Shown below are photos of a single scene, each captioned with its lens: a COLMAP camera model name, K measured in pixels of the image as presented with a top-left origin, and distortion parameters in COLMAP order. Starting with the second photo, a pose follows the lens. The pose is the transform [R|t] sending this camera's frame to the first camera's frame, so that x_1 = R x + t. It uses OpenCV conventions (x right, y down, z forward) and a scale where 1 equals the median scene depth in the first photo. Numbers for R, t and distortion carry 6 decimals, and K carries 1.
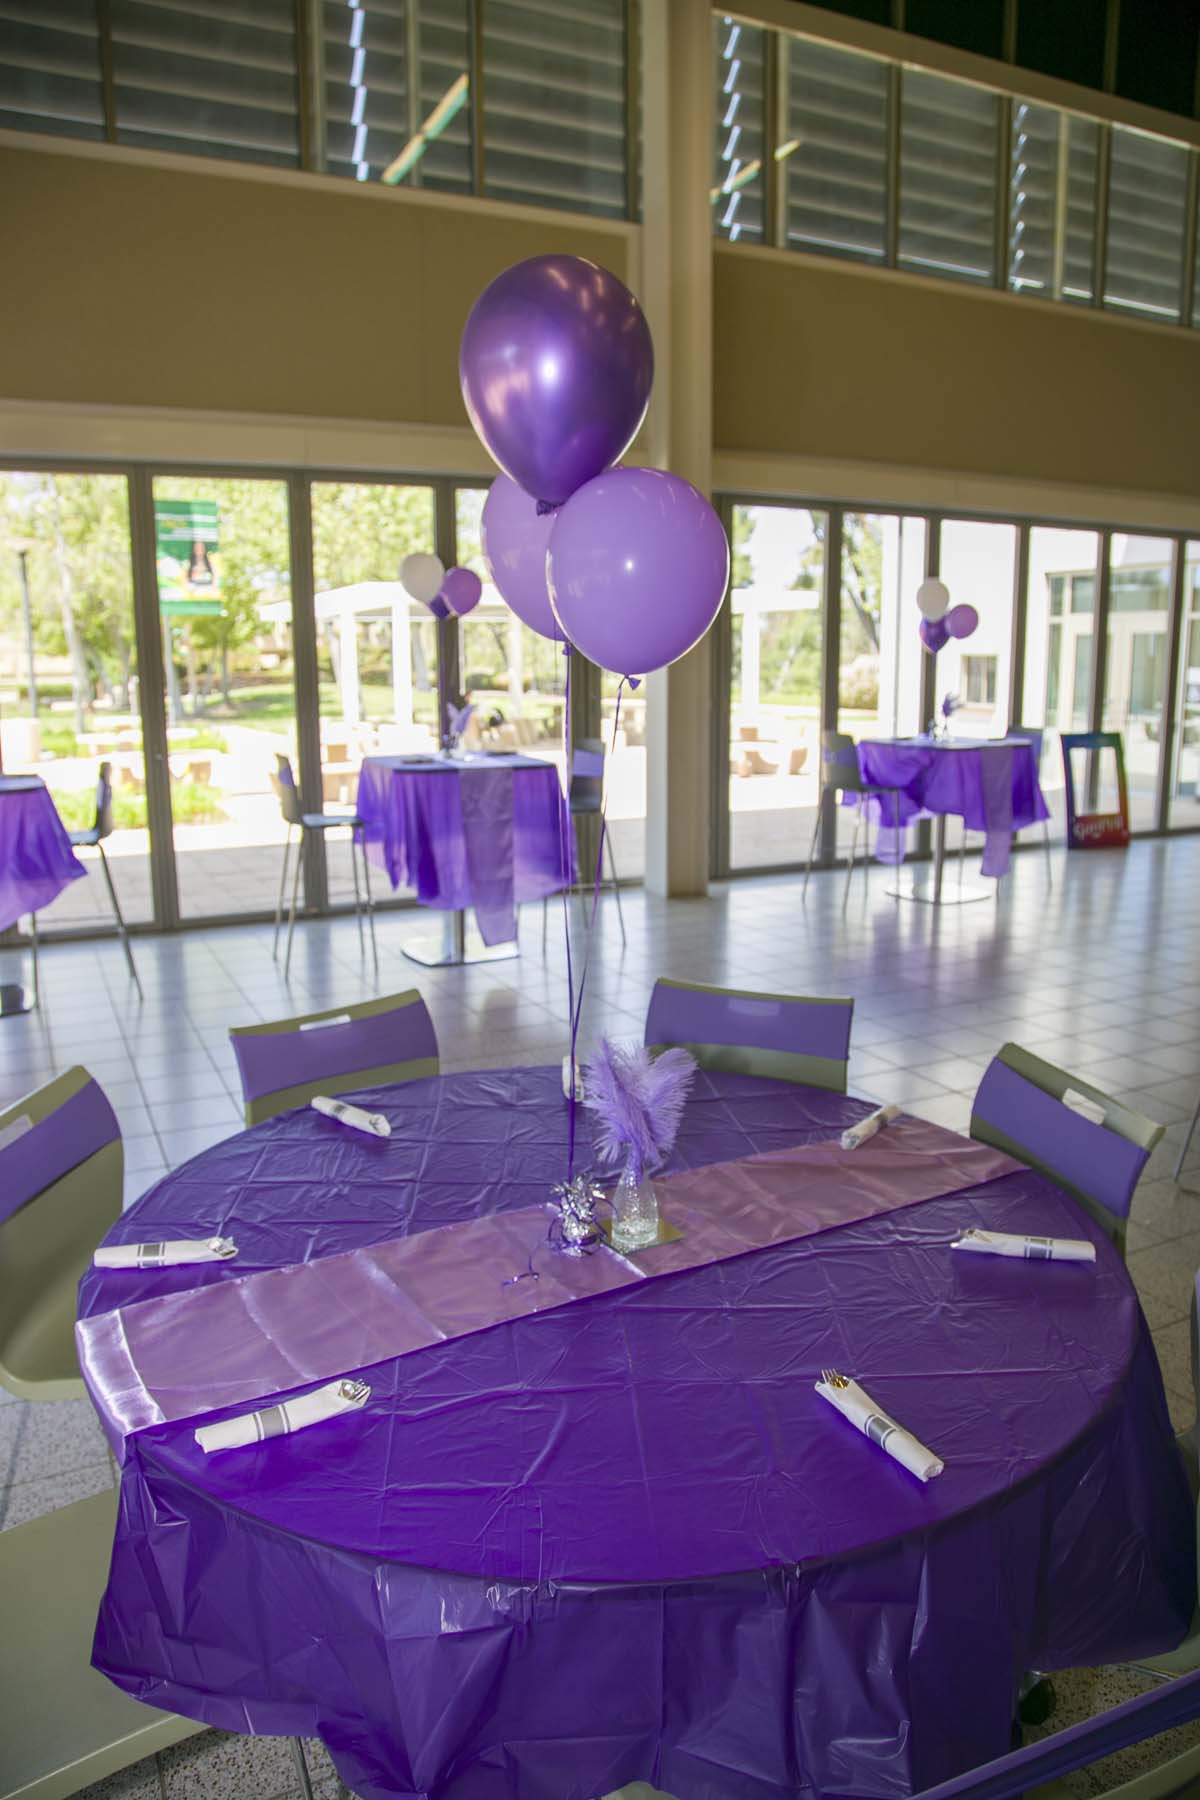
lens RADIAL K [[1208.0, 0, 584.5], [0, 1208.0, 905.1], [0, 0, 1]] dist [-0.124219, 0.059495]
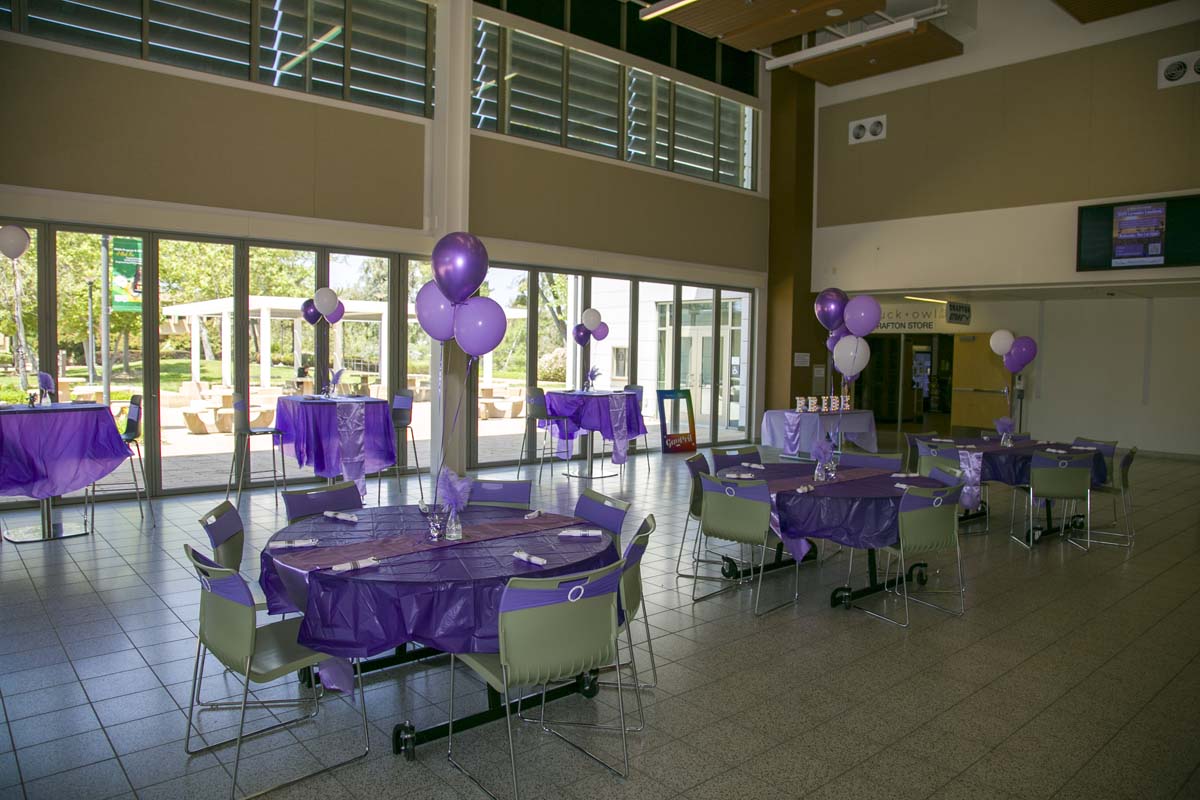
lens RADIAL K [[805.3, 0, 600.0], [0, 805.3, 400.0], [0, 0, 1]] dist [-0.124219, 0.059495]
pose [[0.962469, 0.008533, 0.271257, -0.119096], [0.029109, 0.990494, -0.134444, 0.170142], [-0.269826, 0.137294, 0.953071, -0.818539]]
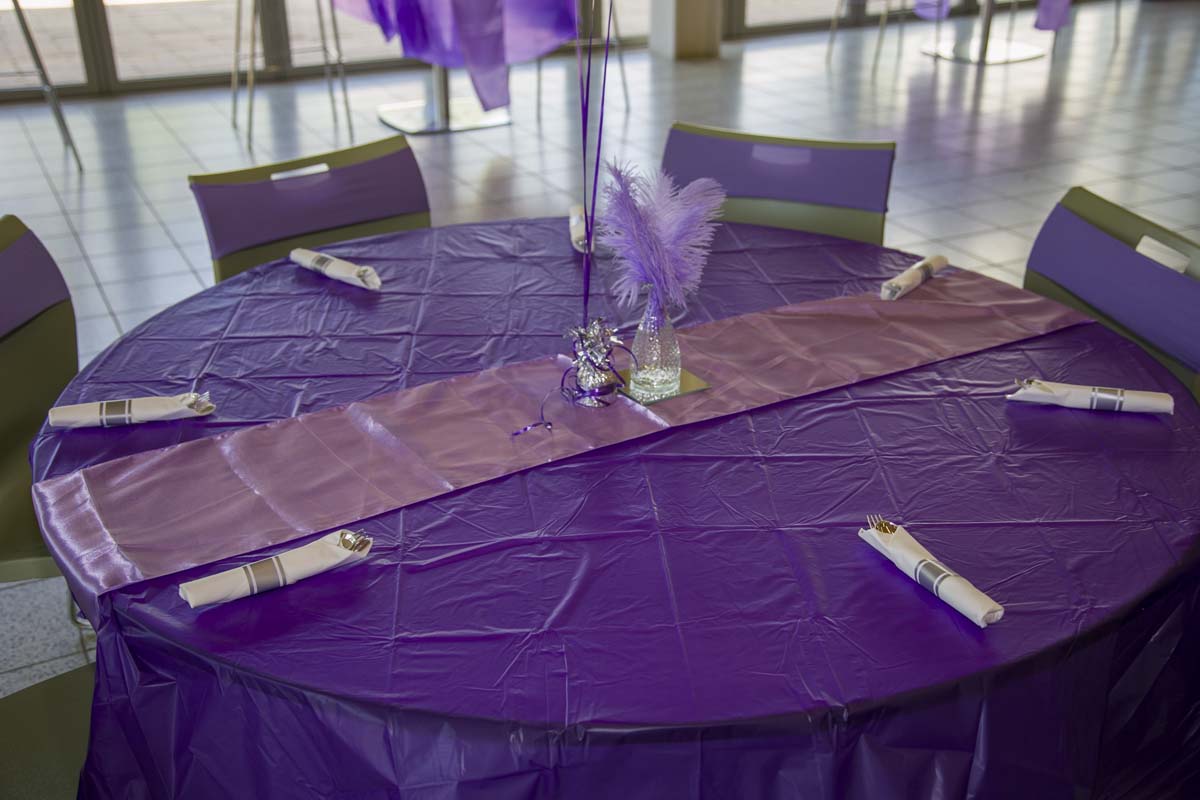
lens RADIAL K [[1298.9, 0, 600.0], [0, 1298.9, 400.0], [0, 0, 1]] dist [0.013779, 0.153825]
pose [[0.999855, -0.006450, 0.015760, -0.012760], [0.002540, 0.971623, 0.236521, 0.040907], [-0.016838, -0.236447, 0.971498, 0.027400]]
